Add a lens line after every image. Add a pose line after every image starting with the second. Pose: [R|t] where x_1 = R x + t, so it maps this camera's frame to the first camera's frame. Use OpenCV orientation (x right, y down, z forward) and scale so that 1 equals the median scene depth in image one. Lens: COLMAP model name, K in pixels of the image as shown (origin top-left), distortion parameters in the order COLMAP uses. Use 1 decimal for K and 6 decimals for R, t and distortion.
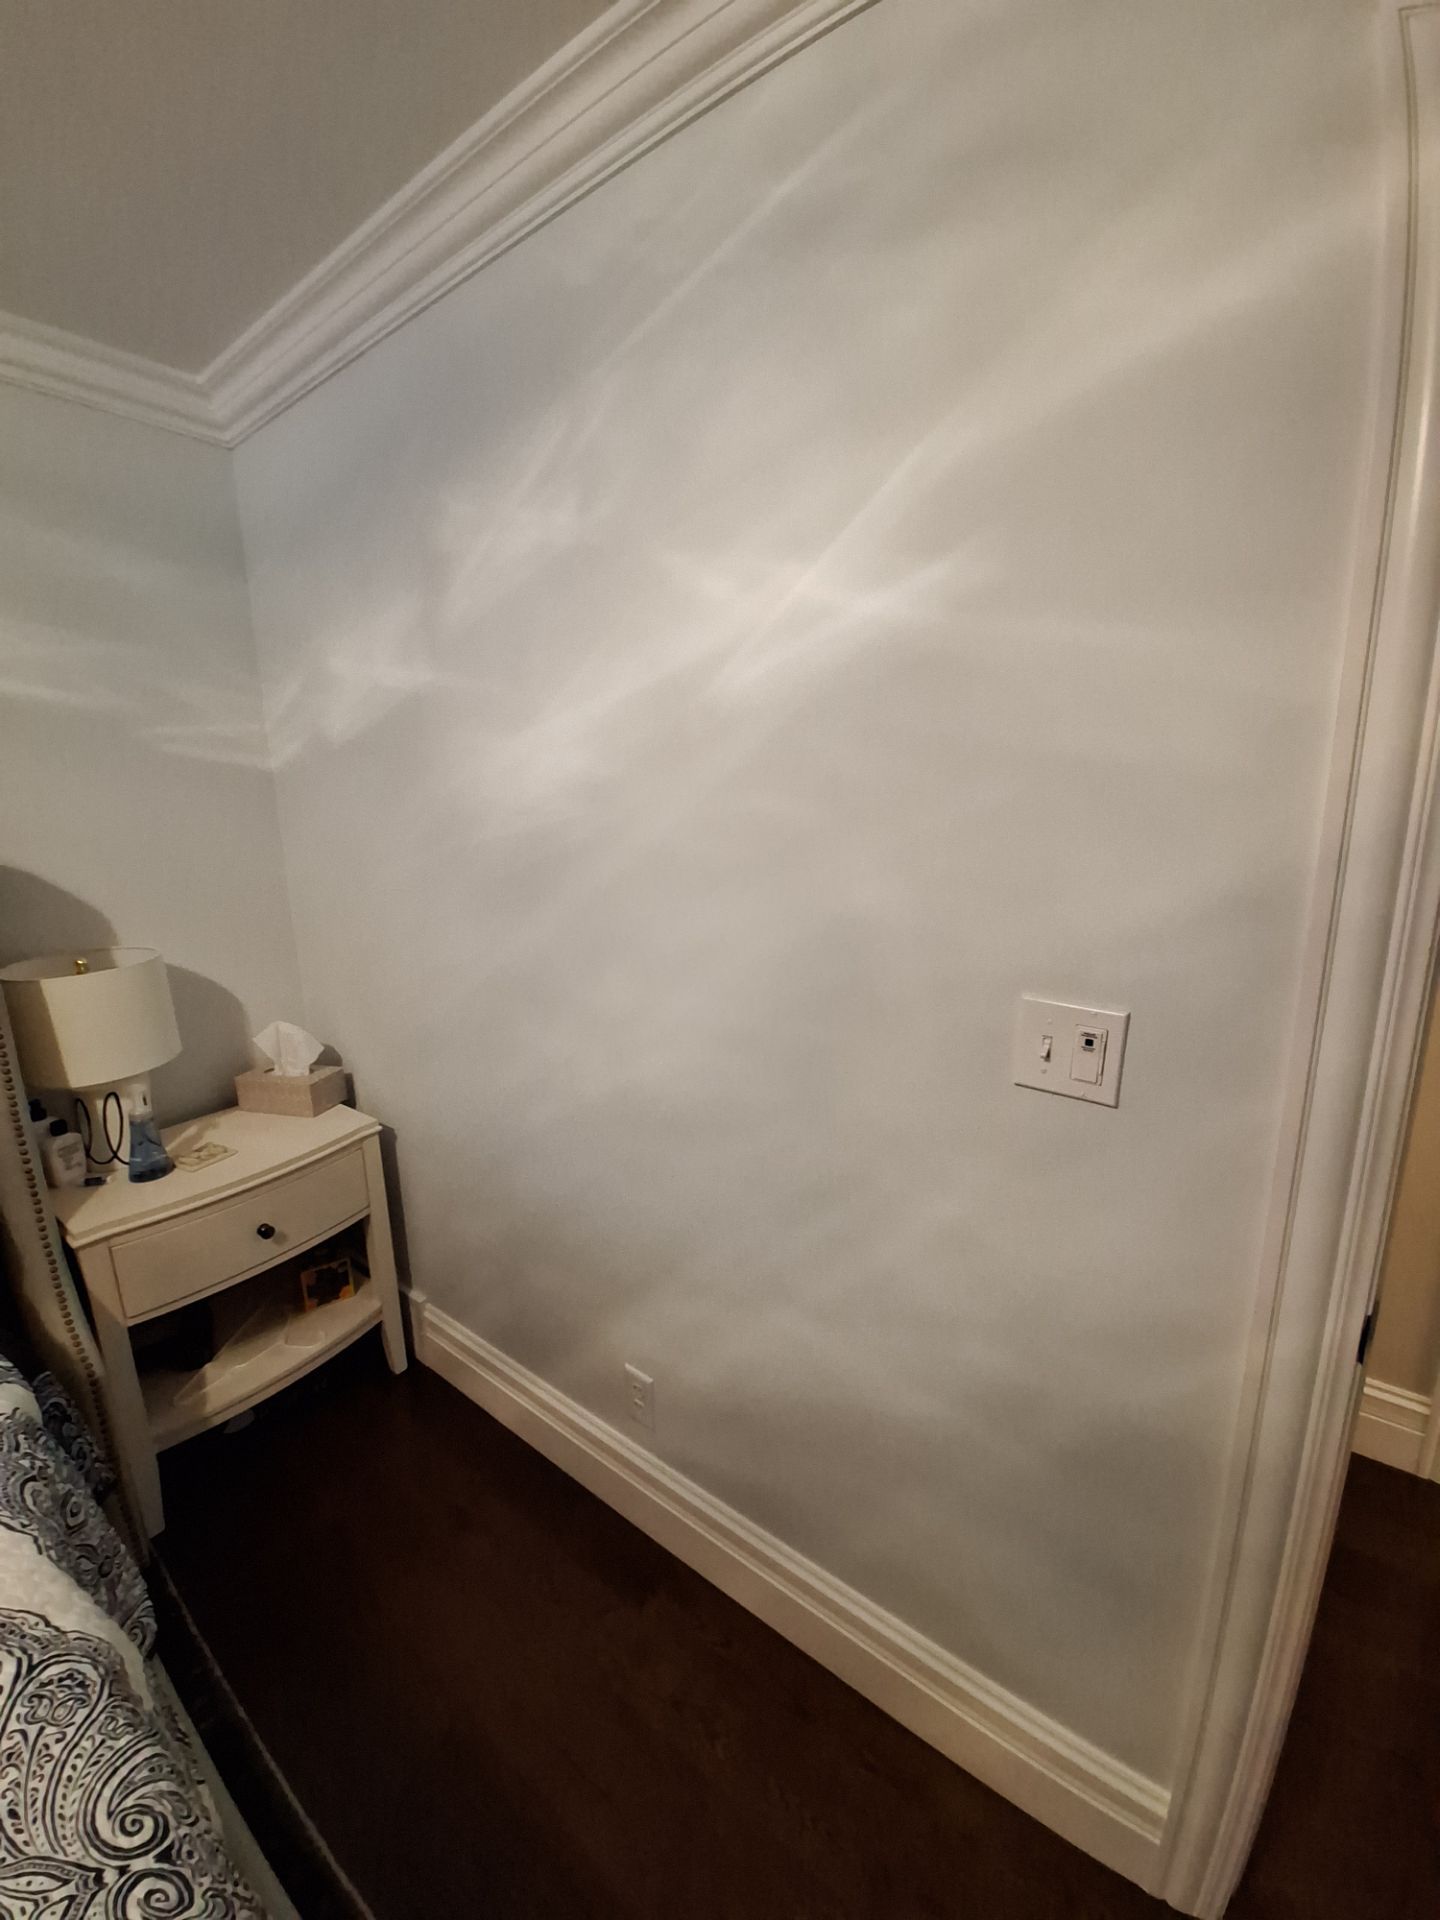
lens RADIAL K [[773.0, 0, 702.7], [0, 773.0, 957.4], [0, 0, 1]] dist [-0.000482, -0.000316]
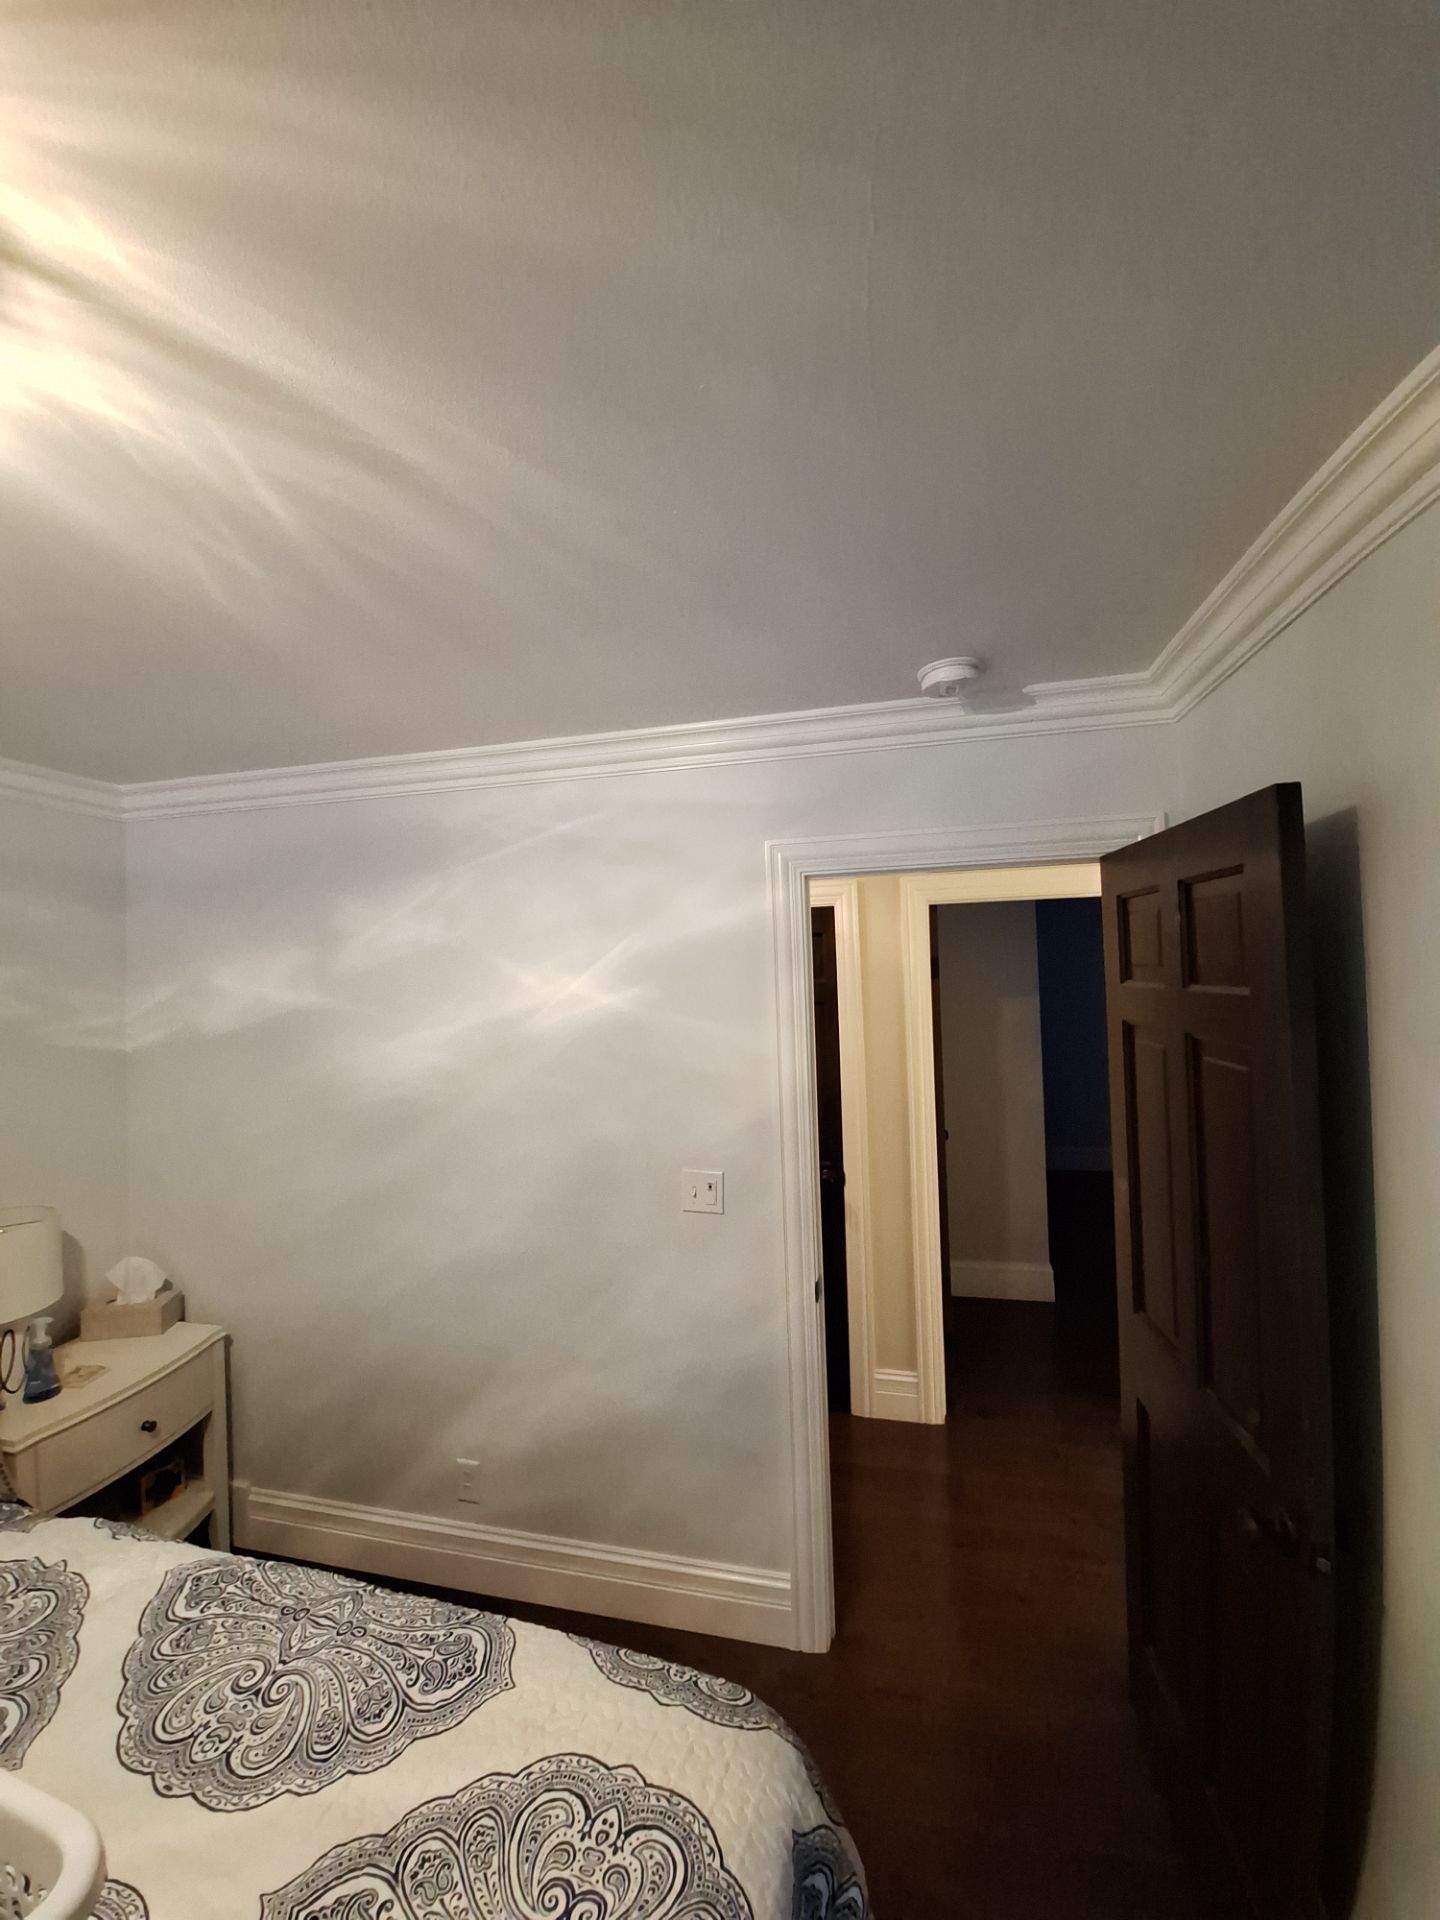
lens RADIAL K [[773.0, 0, 702.7], [0, 773.0, 957.4], [0, 0, 1]] dist [-0.000482, -0.000316]
pose [[0.911051, 0.009524, 0.412184, -0.268750], [0.090887, 0.970501, -0.223311, -0.025185], [-0.402152, 0.240910, 0.883310, -0.665085]]
